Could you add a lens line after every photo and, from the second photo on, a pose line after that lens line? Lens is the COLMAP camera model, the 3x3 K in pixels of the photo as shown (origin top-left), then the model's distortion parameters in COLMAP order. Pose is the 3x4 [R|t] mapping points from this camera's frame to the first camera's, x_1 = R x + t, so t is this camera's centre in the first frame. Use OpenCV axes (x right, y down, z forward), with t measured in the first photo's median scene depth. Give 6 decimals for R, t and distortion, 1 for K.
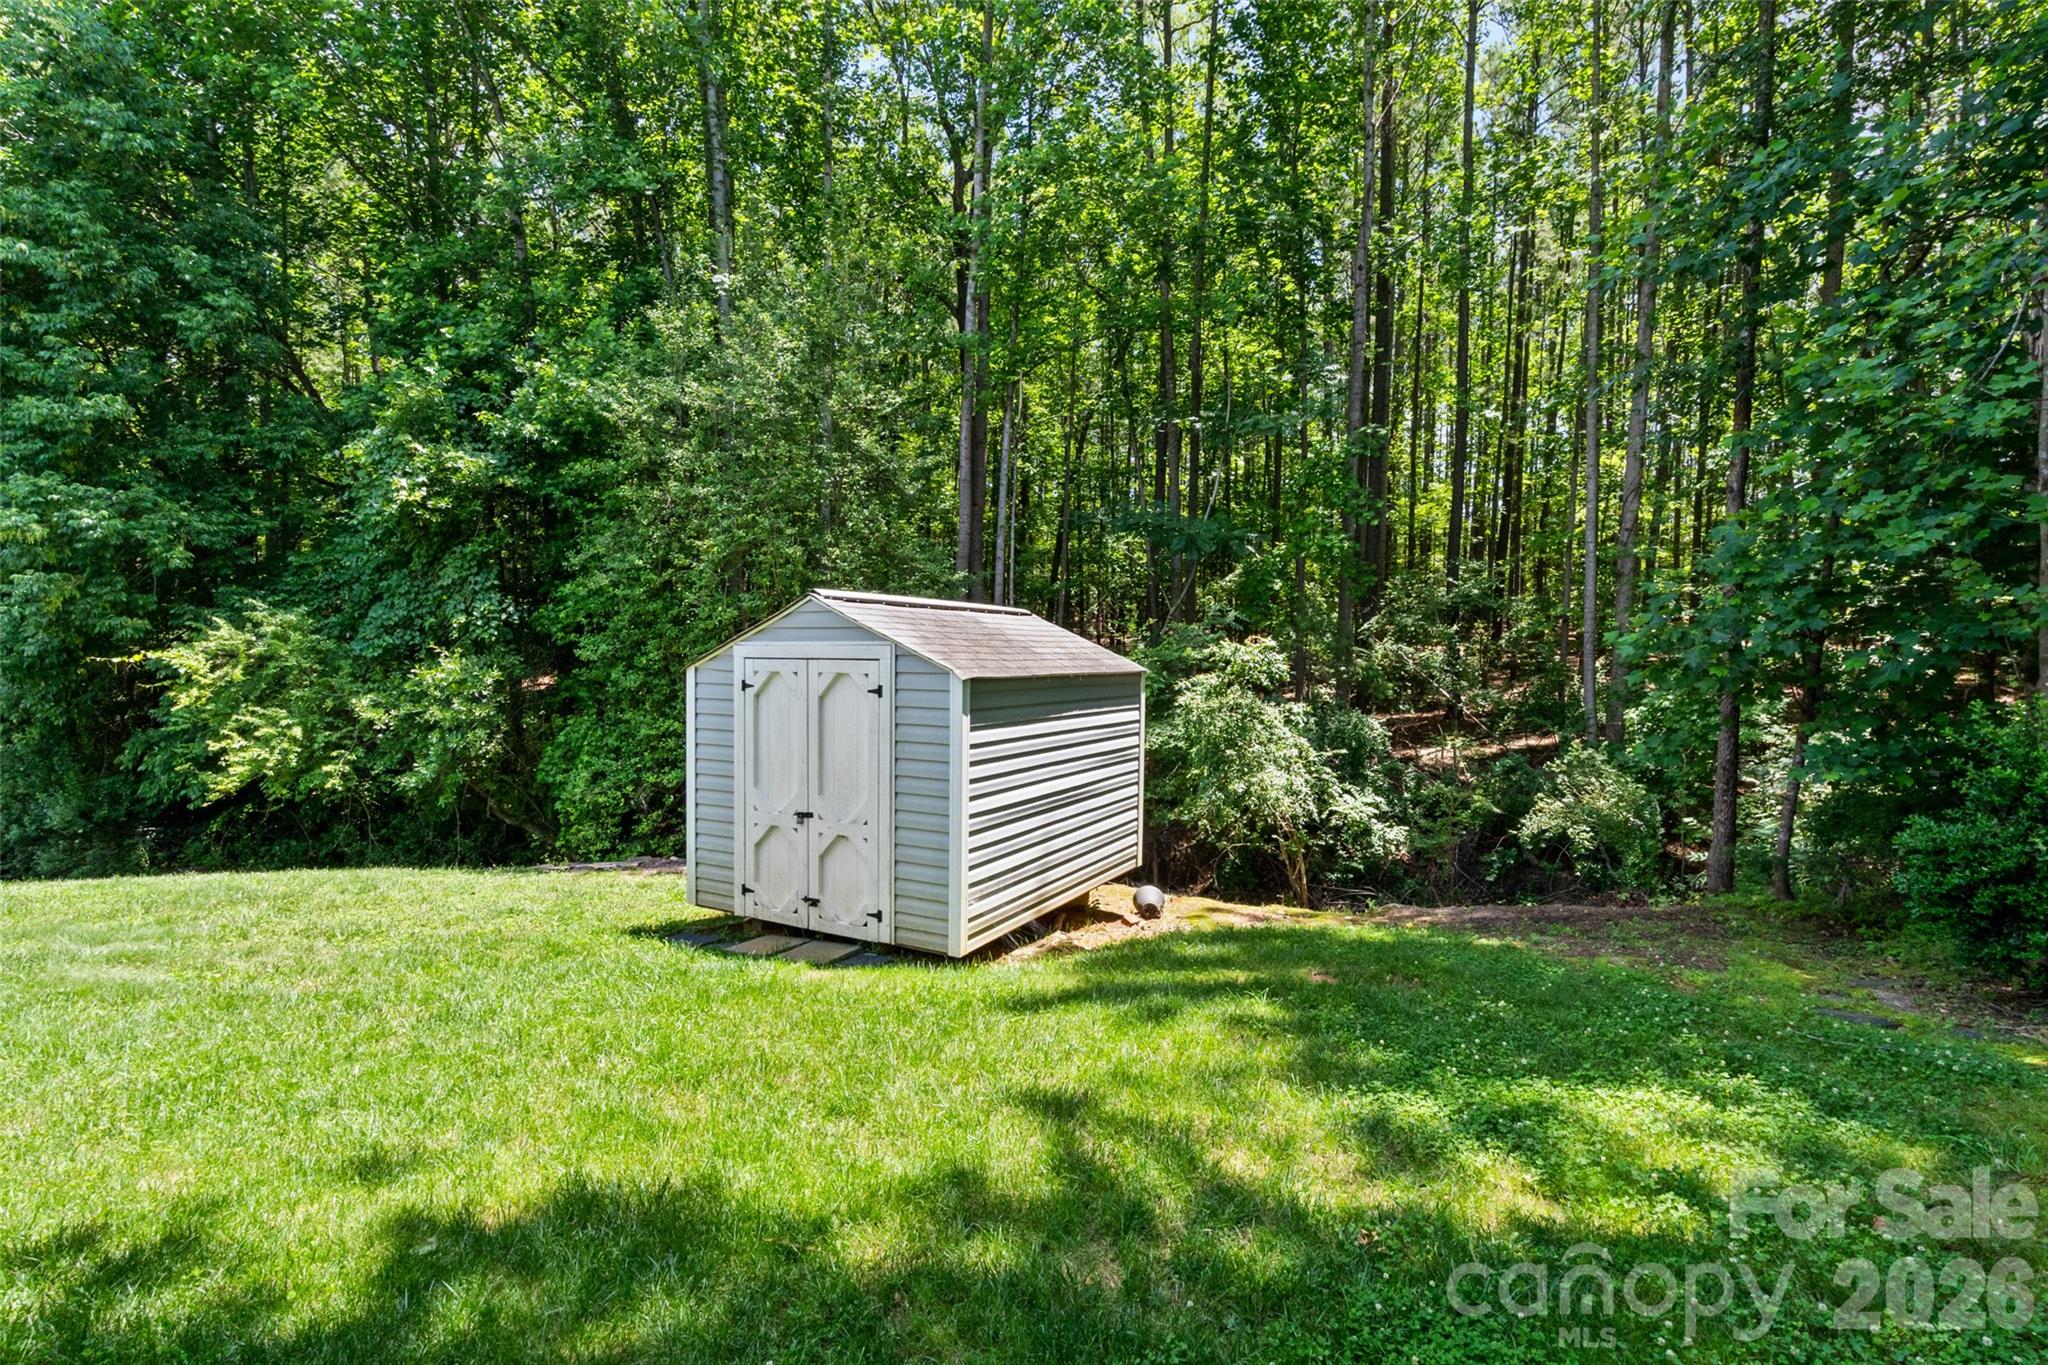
lens RADIAL K [[964.2, 0, 1025.2], [0, 964.2, 673.3], [0, 0, 1]] dist [0.000592, 0.000259]
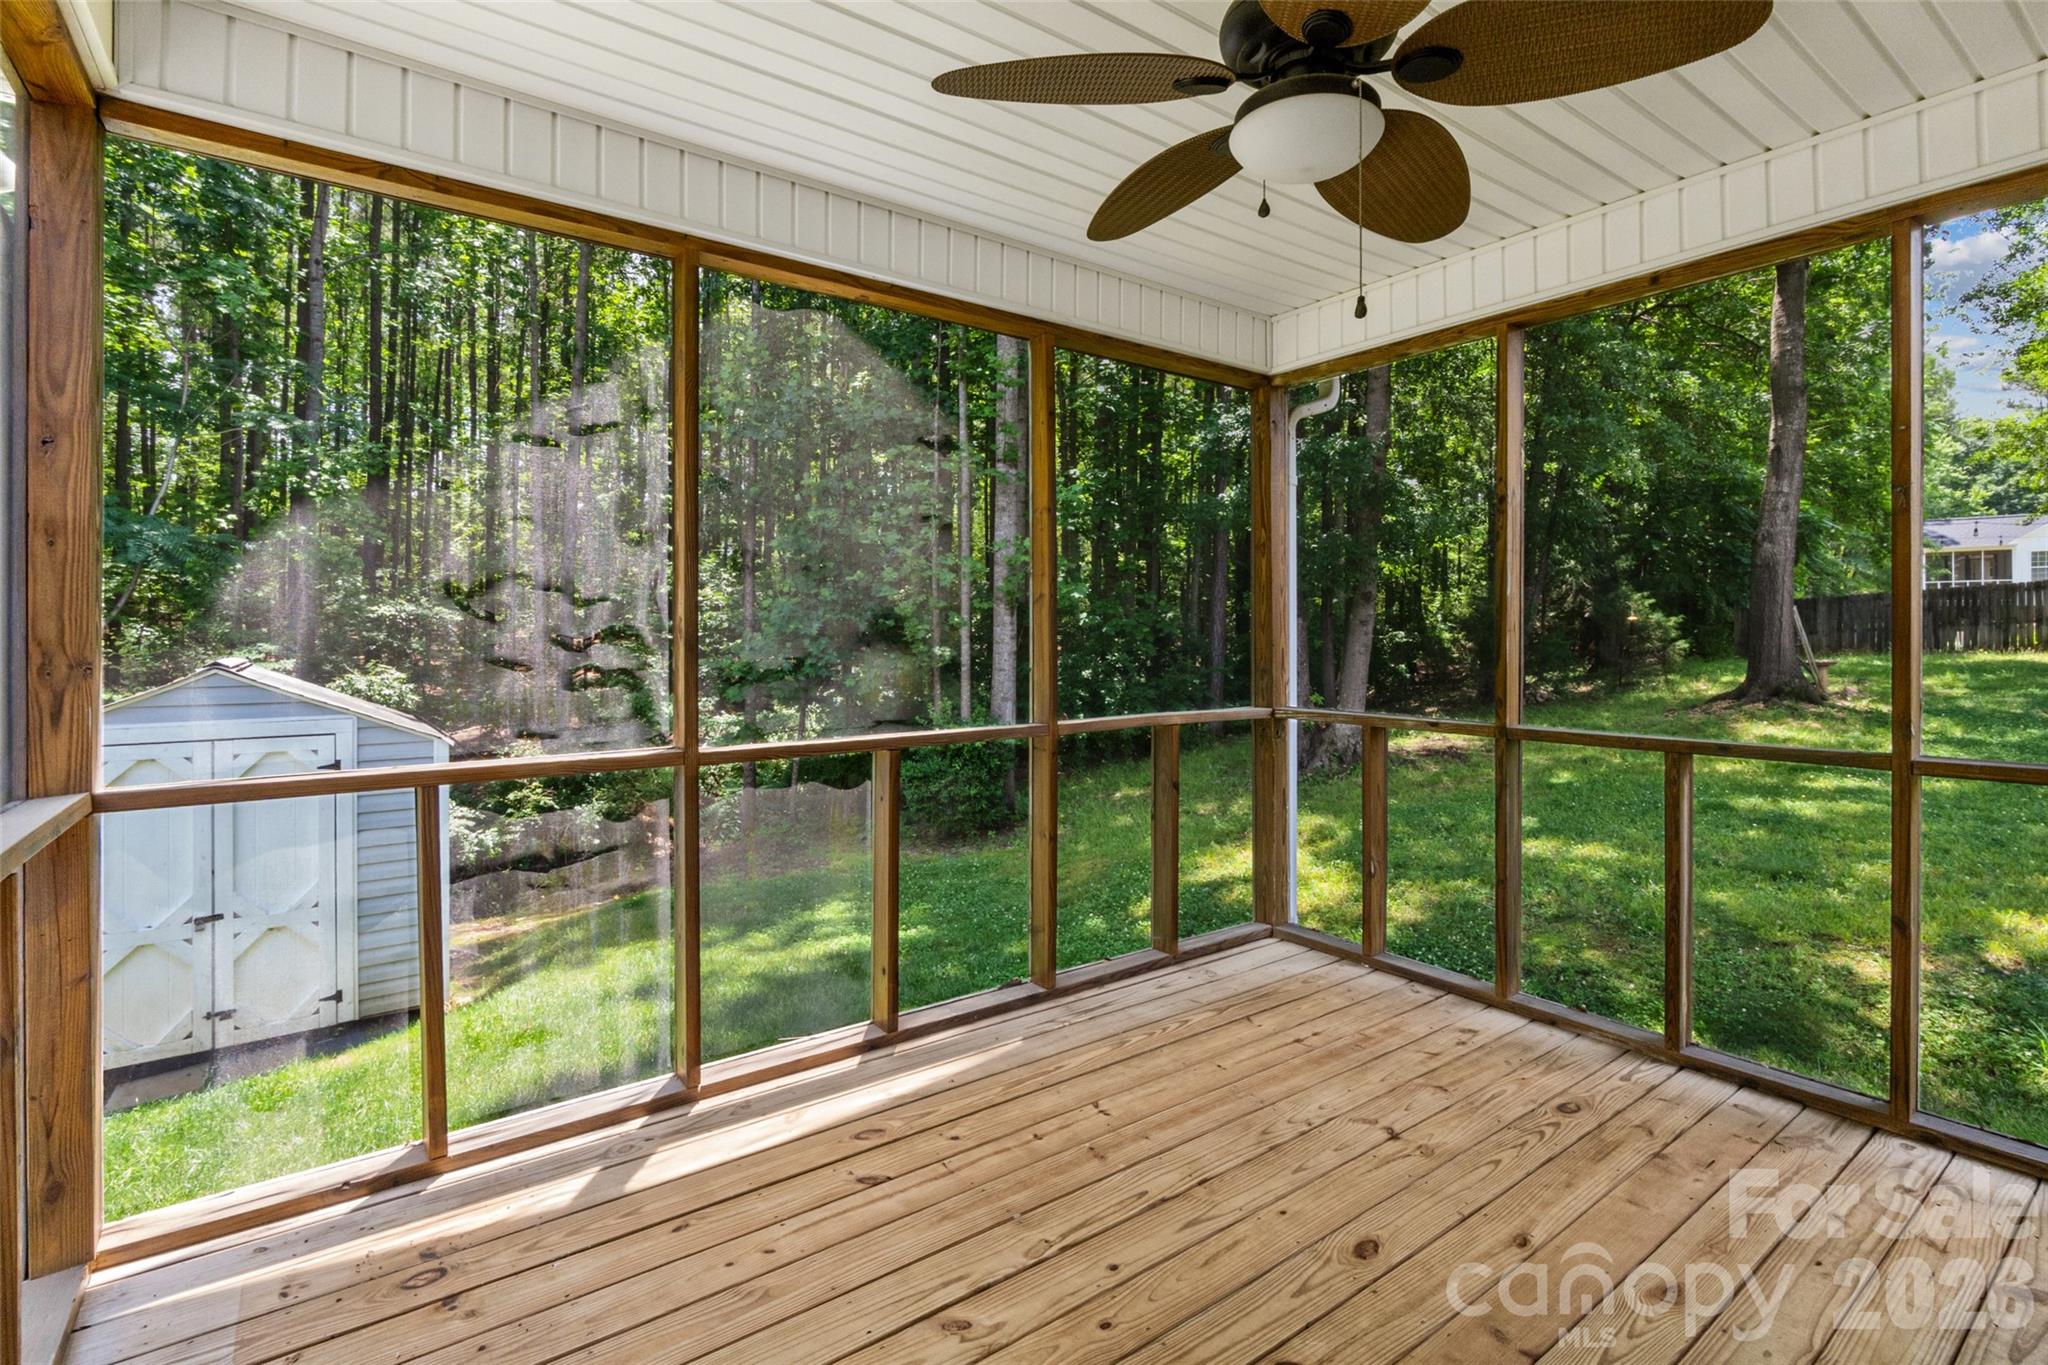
lens RADIAL K [[959.7, 0, 1034.3], [0, 959.7, 636.2], [0, 0, 1]] dist [-0.001552, -0.000100]
pose [[0.388715, -0.006096, 0.921338, -0.698491], [0.029047, 0.999562, -0.005642, -0.078352], [-0.920900, 0.028955, 0.388722, -0.031670]]
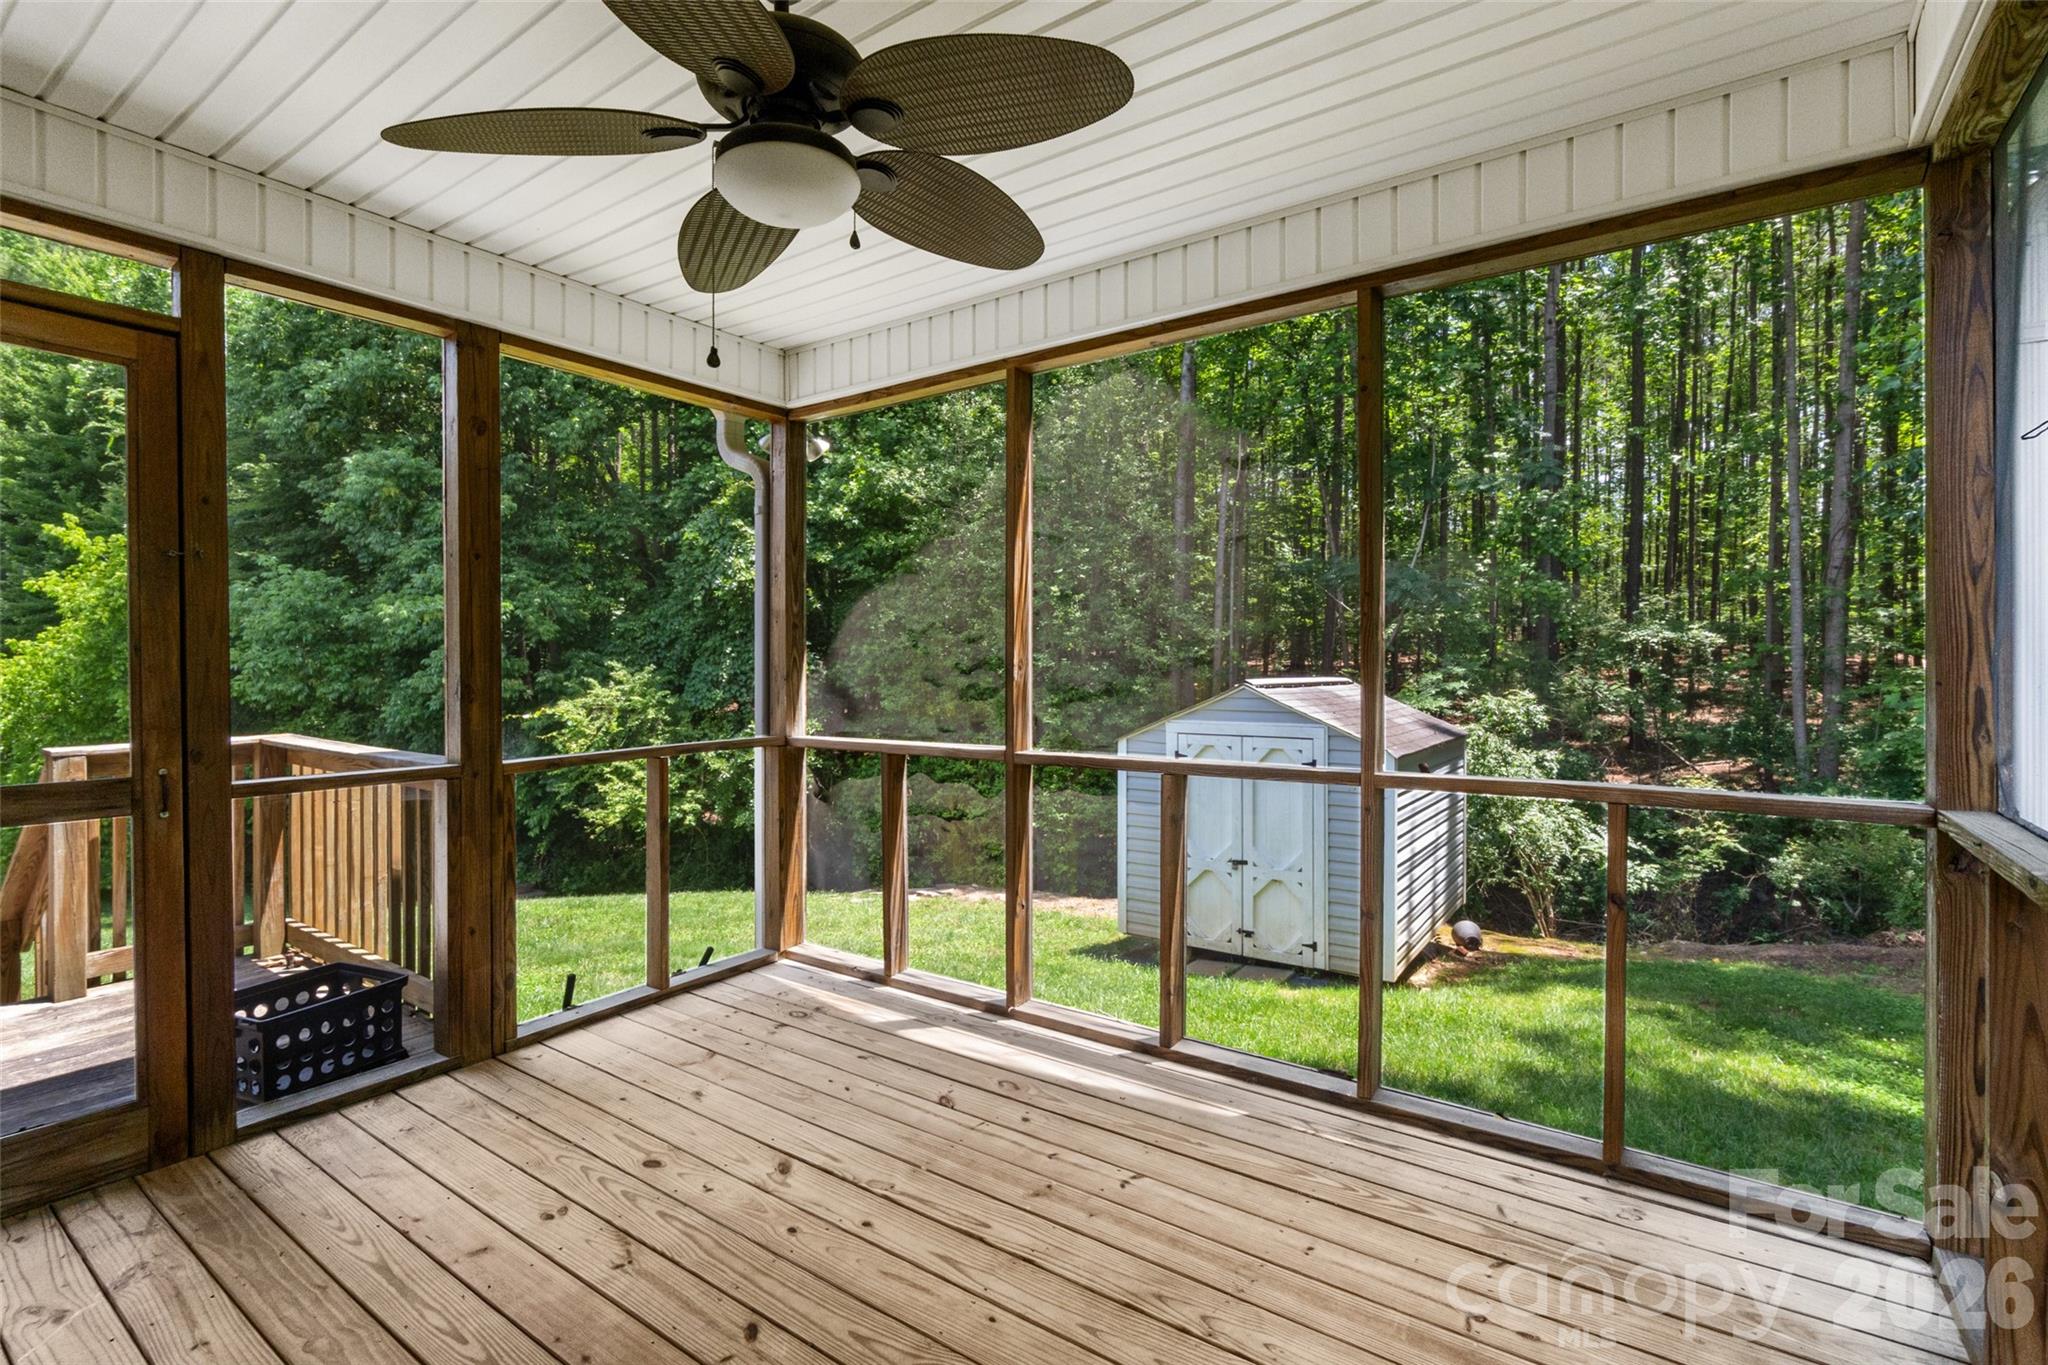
lens RADIAL K [[964.2, 0, 1025.2], [0, 964.2, 673.3], [0, 0, 1]] dist [0.000592, 0.000259]
pose [[0.995239, -0.009511, -0.096996, -0.360337], [0.007705, 0.999790, -0.018975, -0.070104], [0.097156, 0.018137, 0.995104, -0.245161]]
